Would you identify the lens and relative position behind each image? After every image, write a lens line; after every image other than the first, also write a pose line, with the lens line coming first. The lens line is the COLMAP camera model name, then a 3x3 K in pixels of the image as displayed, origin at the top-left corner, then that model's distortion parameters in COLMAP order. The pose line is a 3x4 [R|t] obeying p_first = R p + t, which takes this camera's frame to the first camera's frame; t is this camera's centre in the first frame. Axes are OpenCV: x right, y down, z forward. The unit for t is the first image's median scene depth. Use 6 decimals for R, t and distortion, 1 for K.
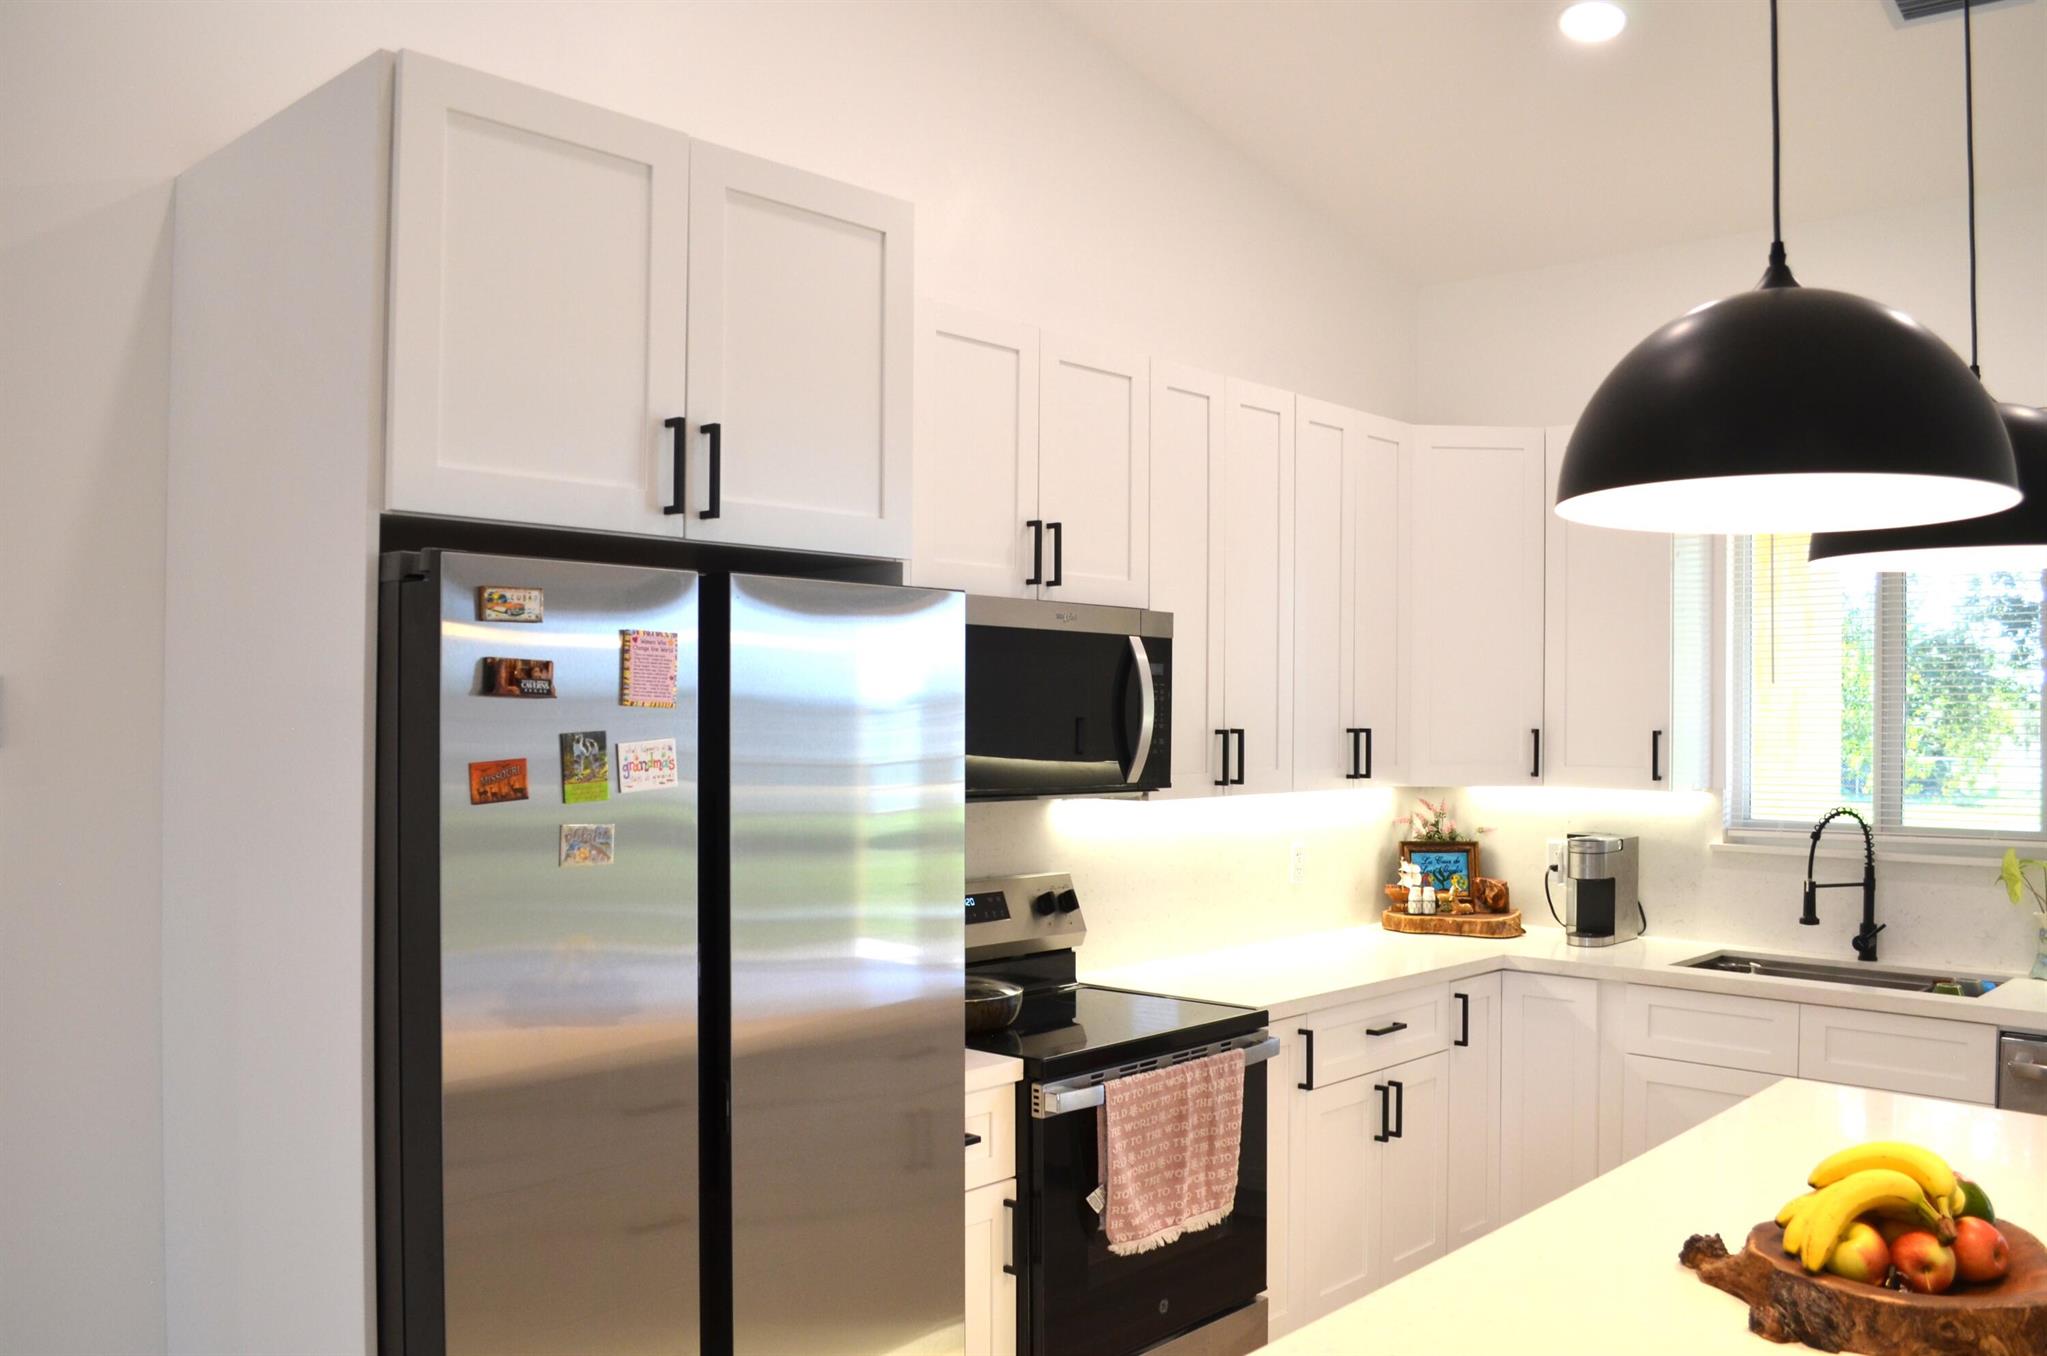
lens RADIAL K [[1657.2, 0, 1045.4], [0, 1657.2, 712.6], [0, 0, 1]] dist [-0.076920, 0.007313]
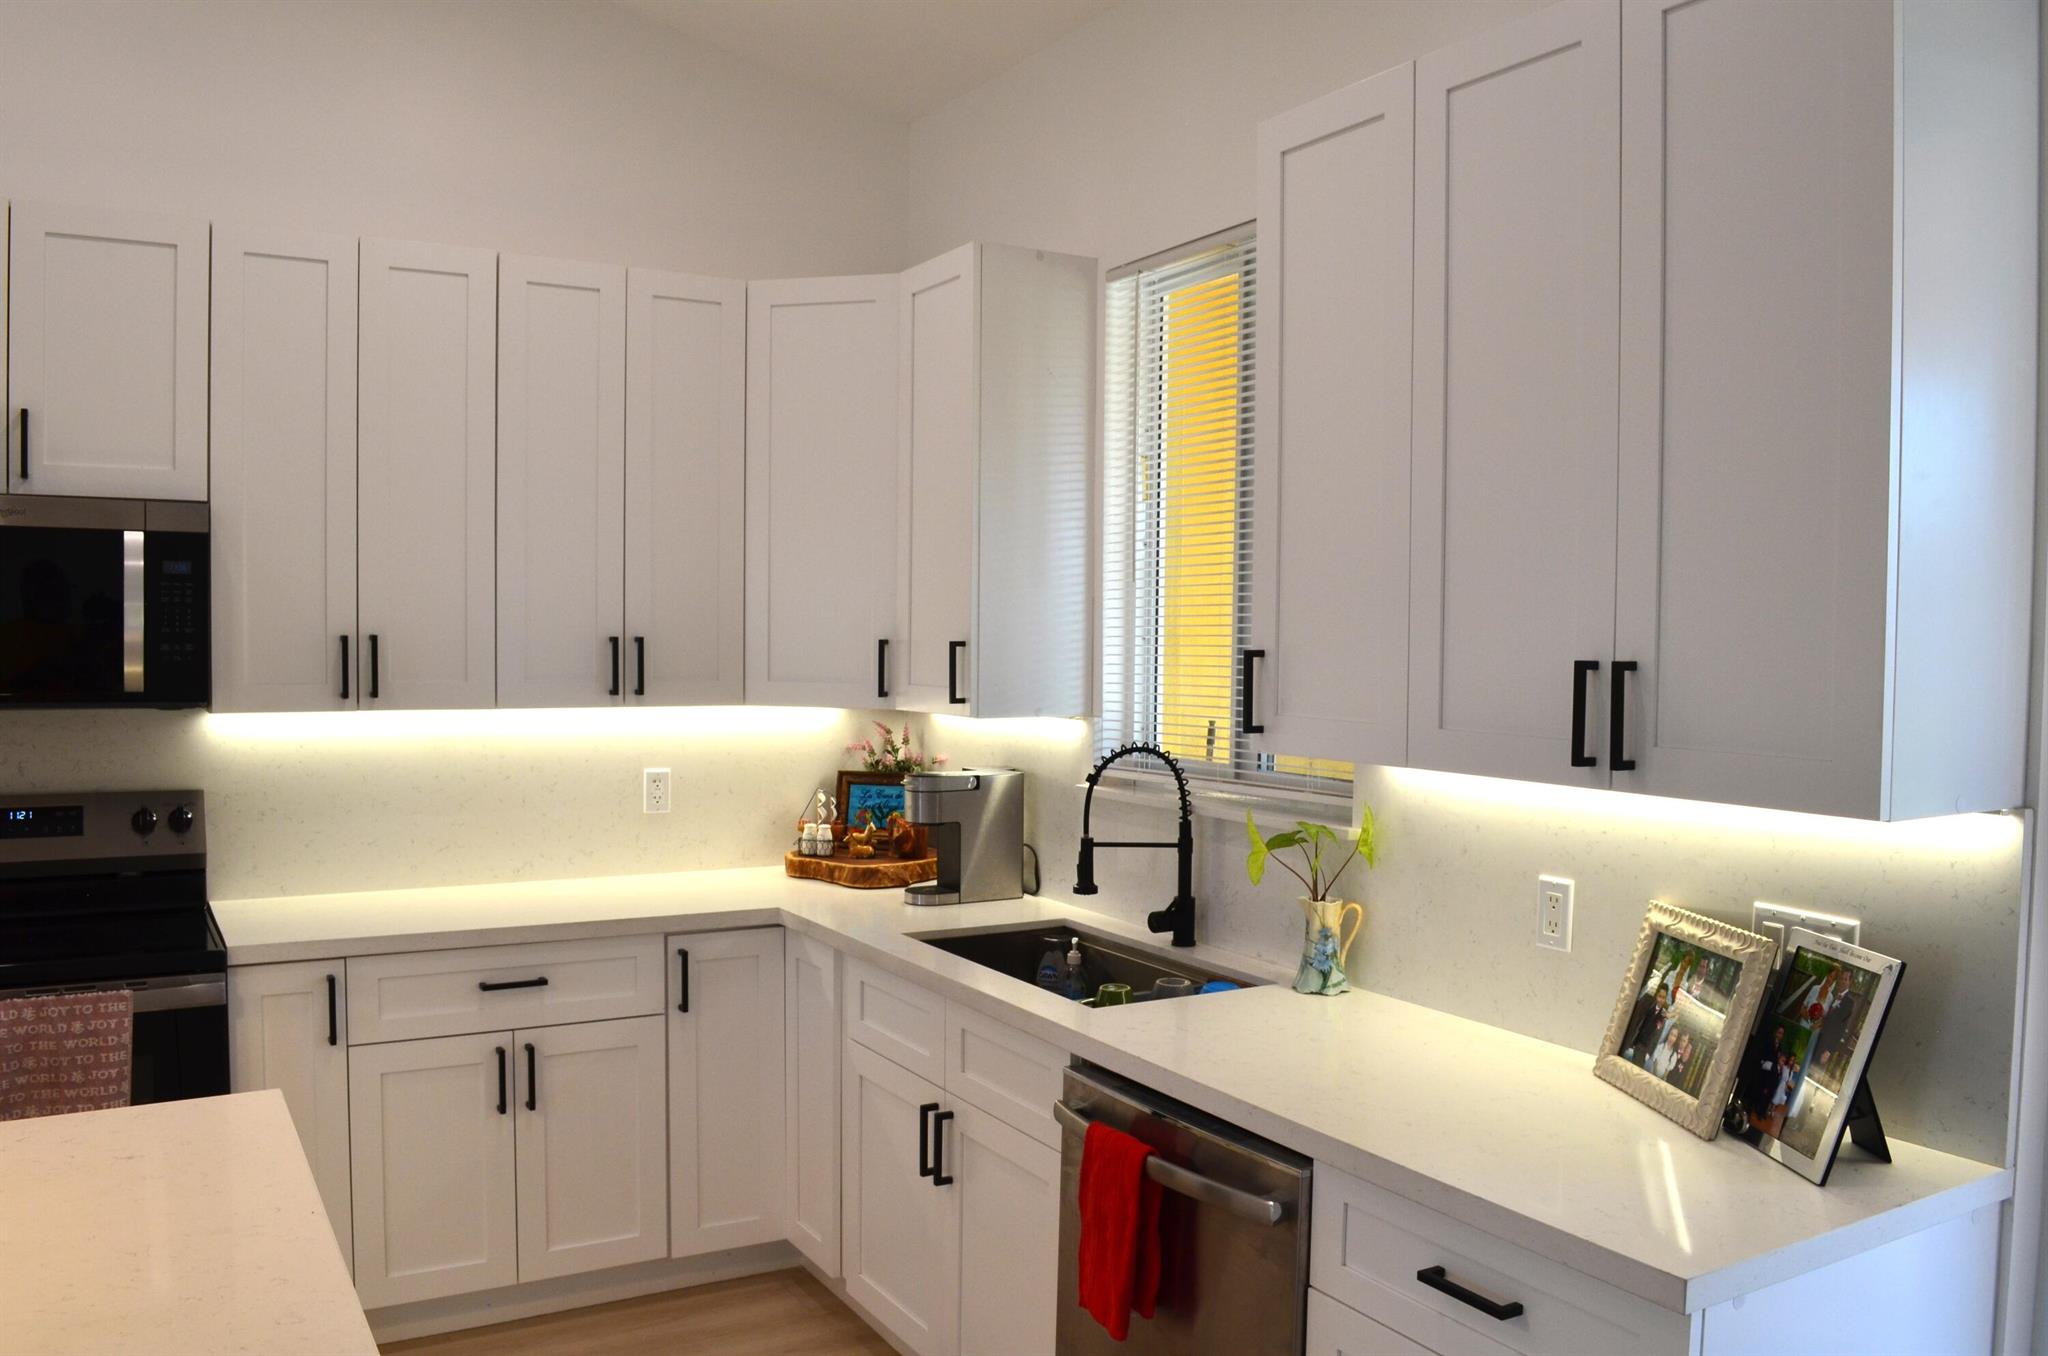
lens RADIAL K [[1623.5, 0, 1024.0], [0, 1623.5, 678.0], [0, 0, 1]] dist [-0.069996, 0.001335]
pose [[0.954824, 0.010808, -0.296975, 0.658577], [-0.003327, 0.999665, 0.025685, 0.009209], [0.297153, -0.023536, 0.954540, 0.263474]]
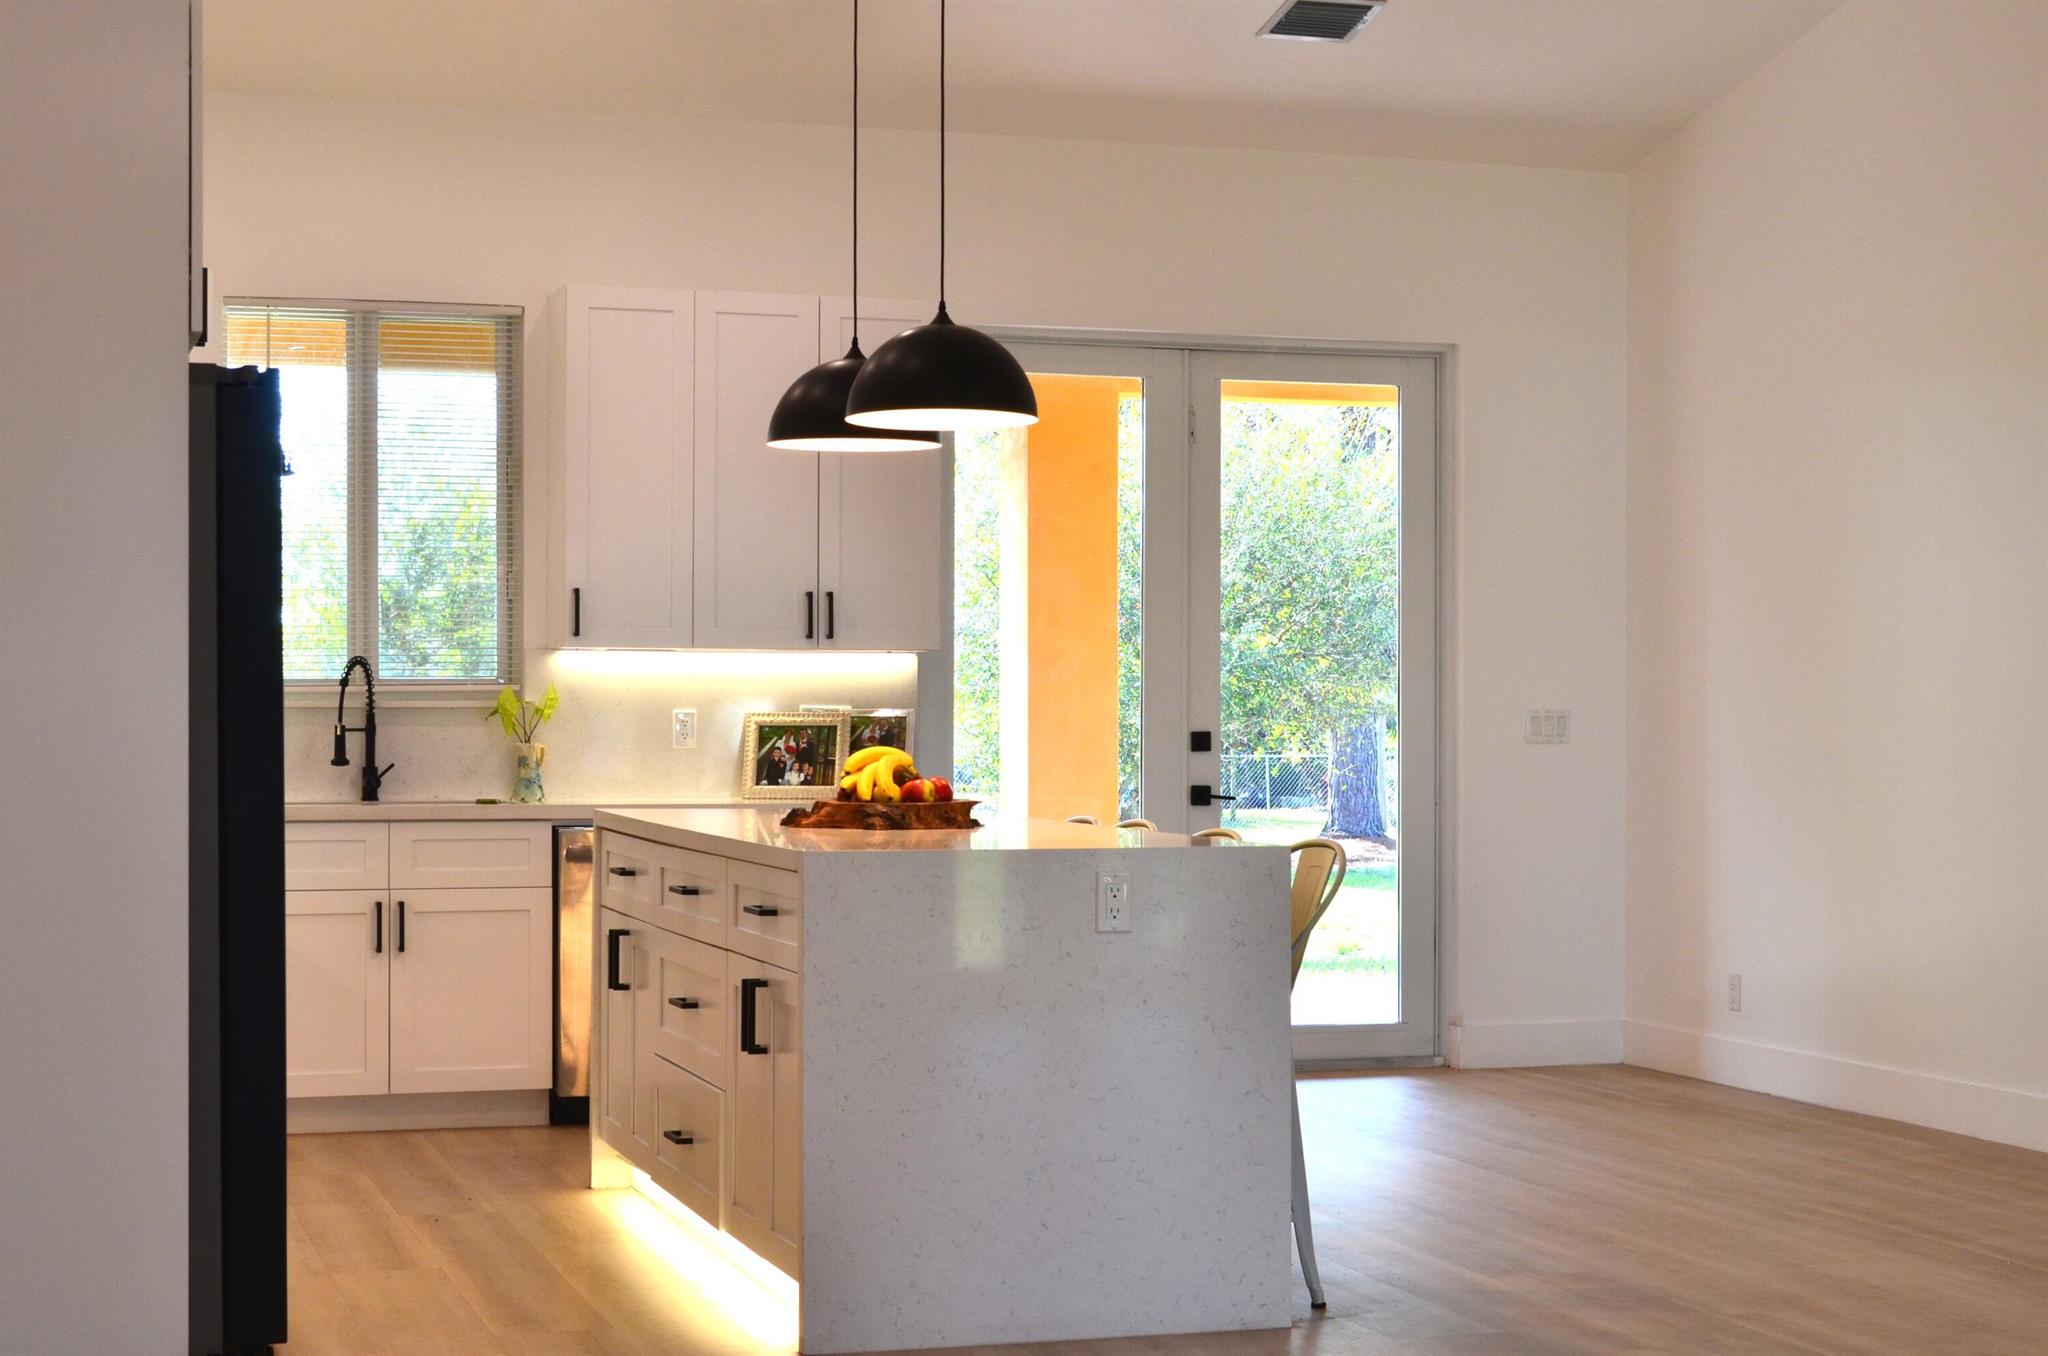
lens RADIAL K [[3212.8, 0, 1024.0], [0, 3212.8, 678.0], [0, 0, 1]] dist [-0.001649, -0.003248]
pose [[0.506688, 0.002194, 0.862127, -1.104009], [0.005529, 0.999968, -0.005794, 0.085928], [-0.862112, 0.007702, 0.506659, -0.448078]]
